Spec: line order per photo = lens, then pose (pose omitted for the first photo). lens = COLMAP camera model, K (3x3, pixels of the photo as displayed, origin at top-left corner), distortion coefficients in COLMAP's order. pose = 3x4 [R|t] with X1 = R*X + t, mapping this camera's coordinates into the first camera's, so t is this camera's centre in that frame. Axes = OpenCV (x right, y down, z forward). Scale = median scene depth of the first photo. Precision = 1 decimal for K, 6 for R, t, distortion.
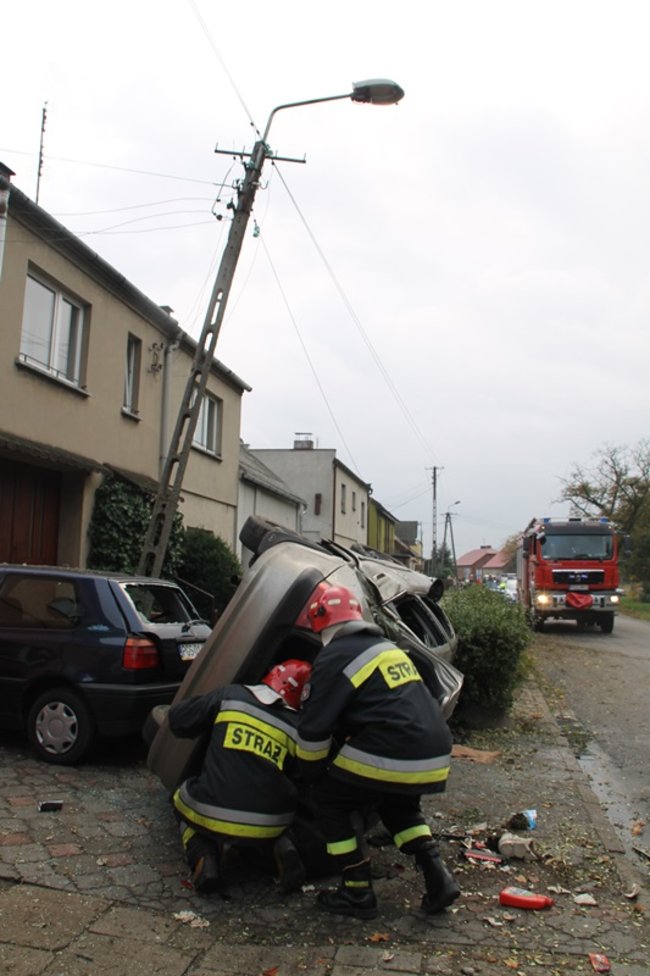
lens RADIAL K [[808.8, 0, 325.0], [0, 808.8, 488.0], [0, 0, 1]] dist [-0.166585, 0.118059]
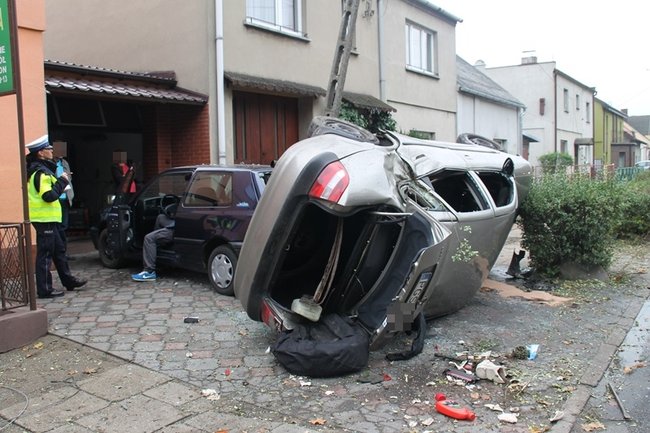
lens RADIAL K [[591.4, 0, 325.0], [0, 591.4, 216.5], [0, 0, 1]] dist [-0.144636, 0.167909]
pose [[0.913593, -0.013218, -0.406414, 0.136554], [0.089453, 0.981520, 0.169162, 0.014260], [0.396668, -0.190901, 0.897893, 0.040999]]
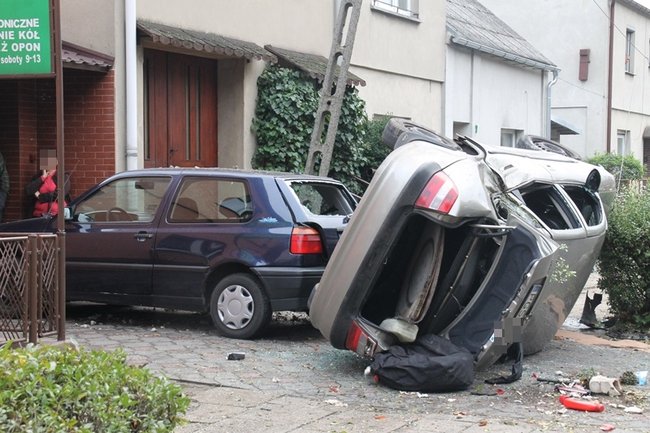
lens RADIAL K [[1344.9, 0, 325.0], [0, 1344.9, 216.5], [0, 0, 1]] dist [0.302027, 0.372209]
pose [[0.973144, -0.017911, -0.229501, 0.112956], [0.048755, 0.990388, 0.129439, -0.035742], [0.224977, -0.137152, 0.964663, -0.401506]]
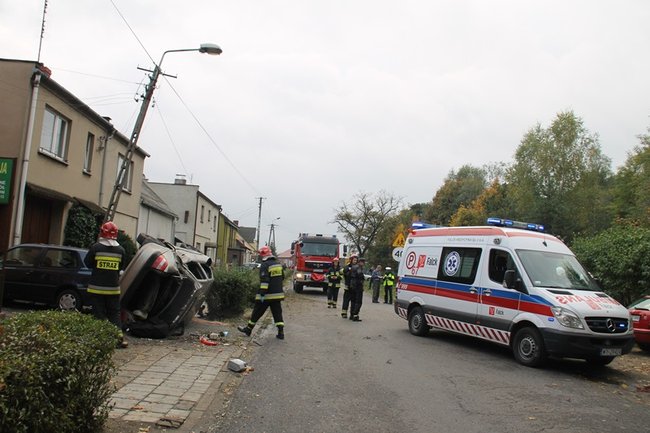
lens RADIAL K [[533.9, 0, 317.7], [0, 533.9, 216.8], [0, 0, 1]] dist [-0.171853, 0.109414]
pose [[0.974199, 0.060192, 0.217514, 0.054219], [-0.064908, 0.997784, 0.014598, -0.042478], [-0.216154, -0.028340, 0.975948, -0.463885]]
